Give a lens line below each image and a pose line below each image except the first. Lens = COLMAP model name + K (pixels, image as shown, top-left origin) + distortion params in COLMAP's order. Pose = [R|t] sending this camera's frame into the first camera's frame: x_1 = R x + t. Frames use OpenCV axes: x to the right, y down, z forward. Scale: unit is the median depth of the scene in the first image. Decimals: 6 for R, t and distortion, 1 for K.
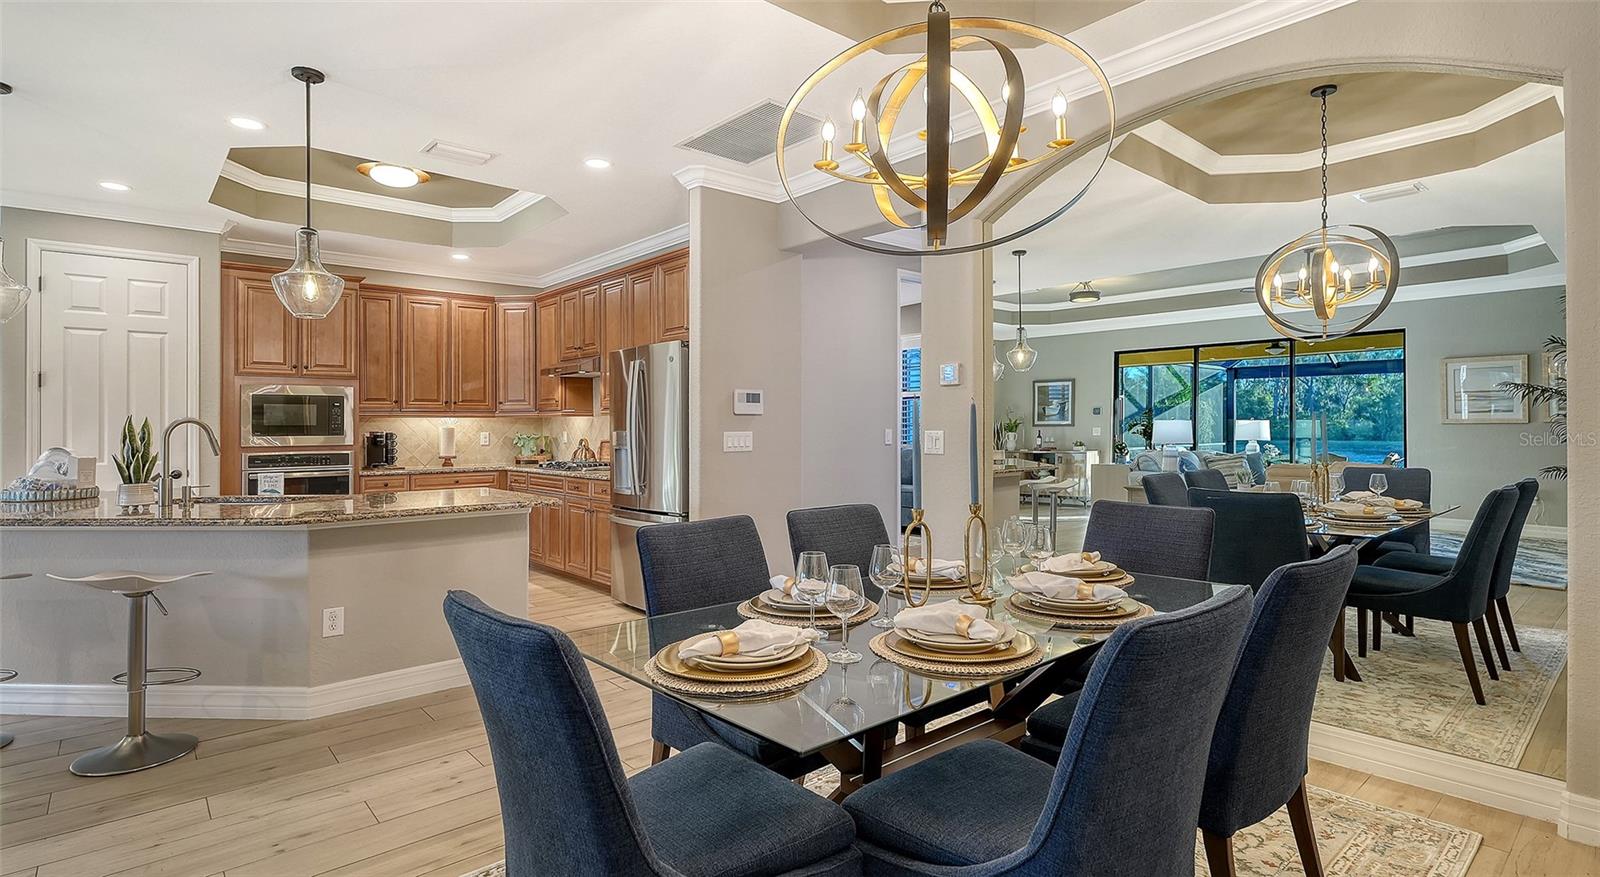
lens RADIAL K [[779.2, 0, 811.0], [0, 779.2, 414.9], [0, 0, 1]] dist [-0.003136, -0.000512]
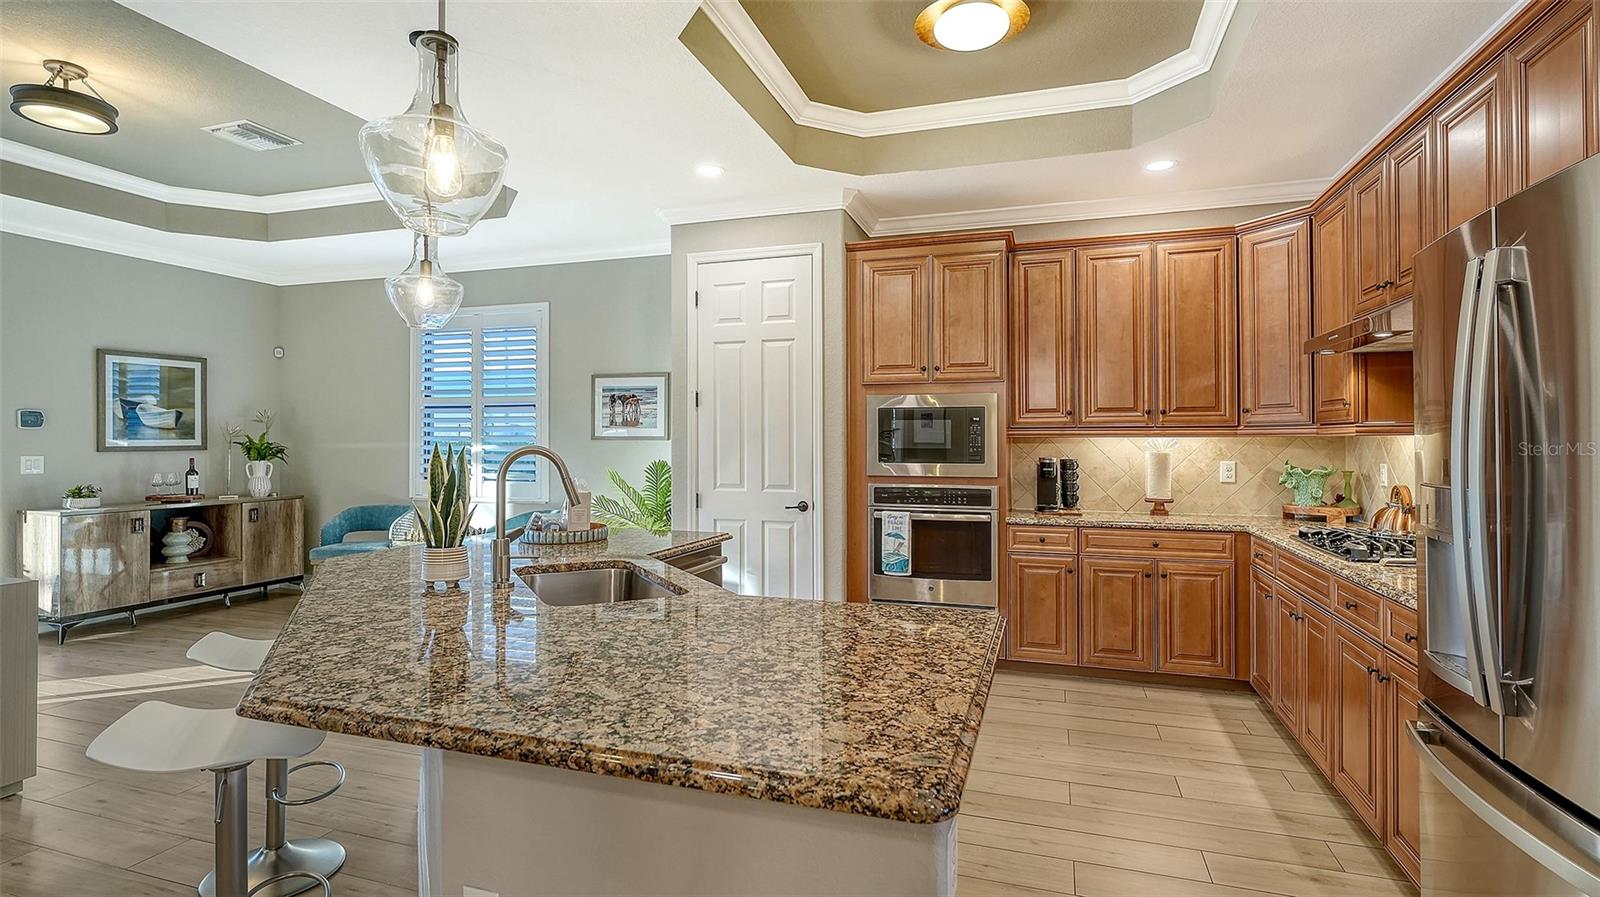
lens RADIAL K [[779.2, 0, 796.3], [0, 779.2, 436.6], [0, 0, 1]] dist [-0.003136, -0.000512]
pose [[0.490974, 0.001544, -0.871173, -0.073123], [0.009364, 0.999931, 0.007049, -0.004052], [0.871124, -0.011619, 0.490926, 0.483848]]
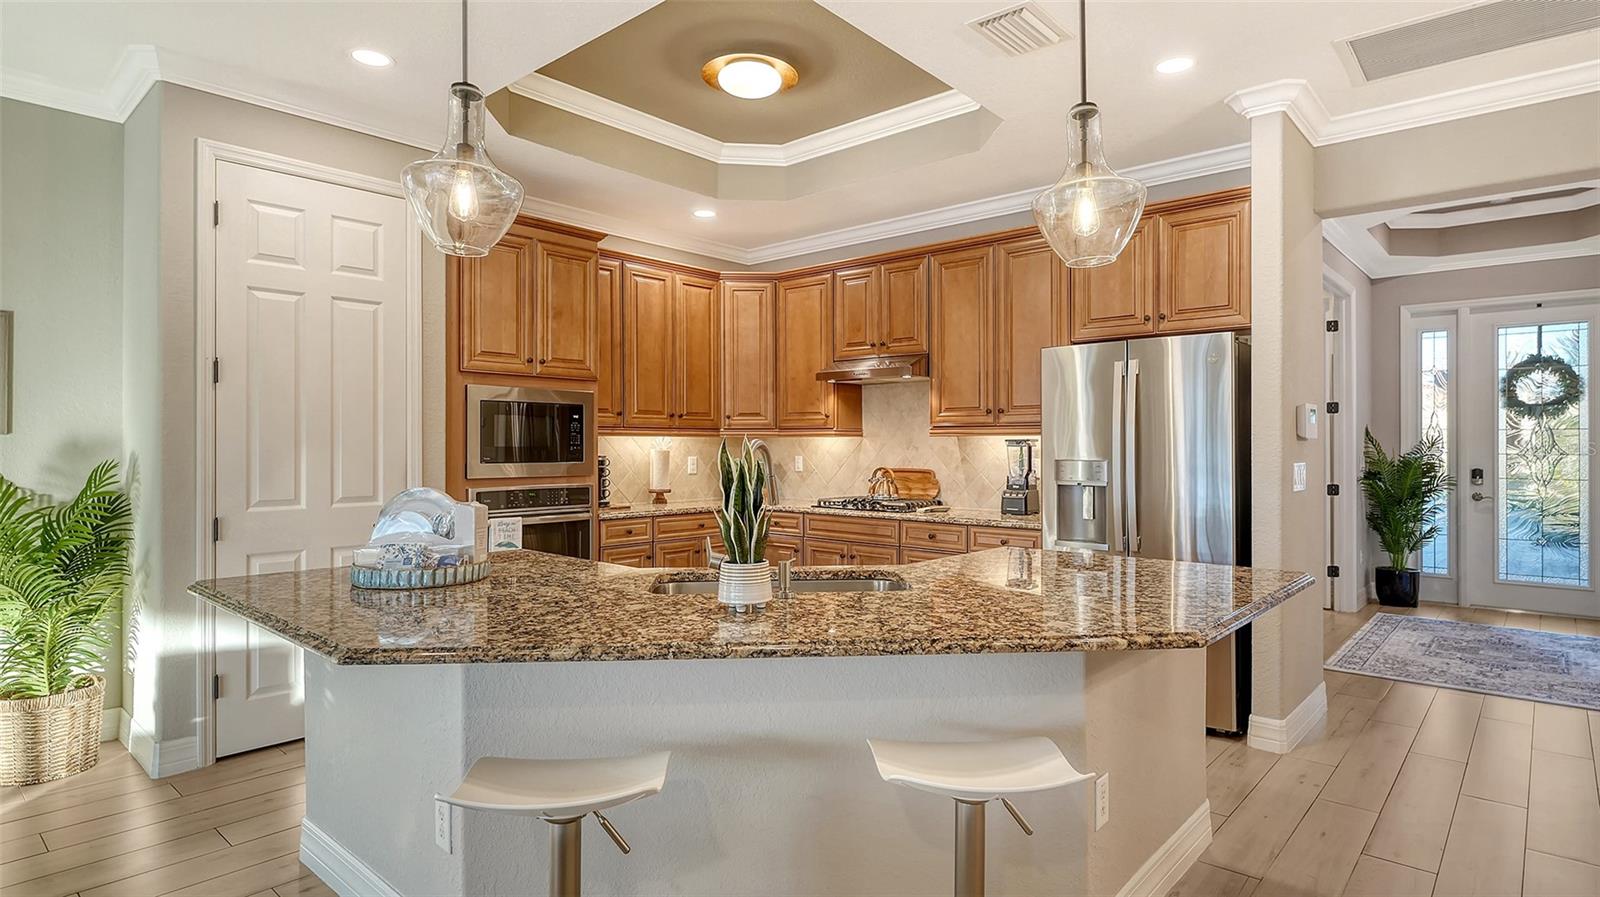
lens RADIAL K [[851.6, 0, 815.9], [0, 851.6, 442.8], [0, 0, 1]] dist [-0.003048, 0.000599]
pose [[0.991510, 0.008551, 0.129751, -0.465813], [-0.010038, 0.999891, 0.010806, -0.000827], [-0.129645, -0.012017, 0.991488, 0.209514]]
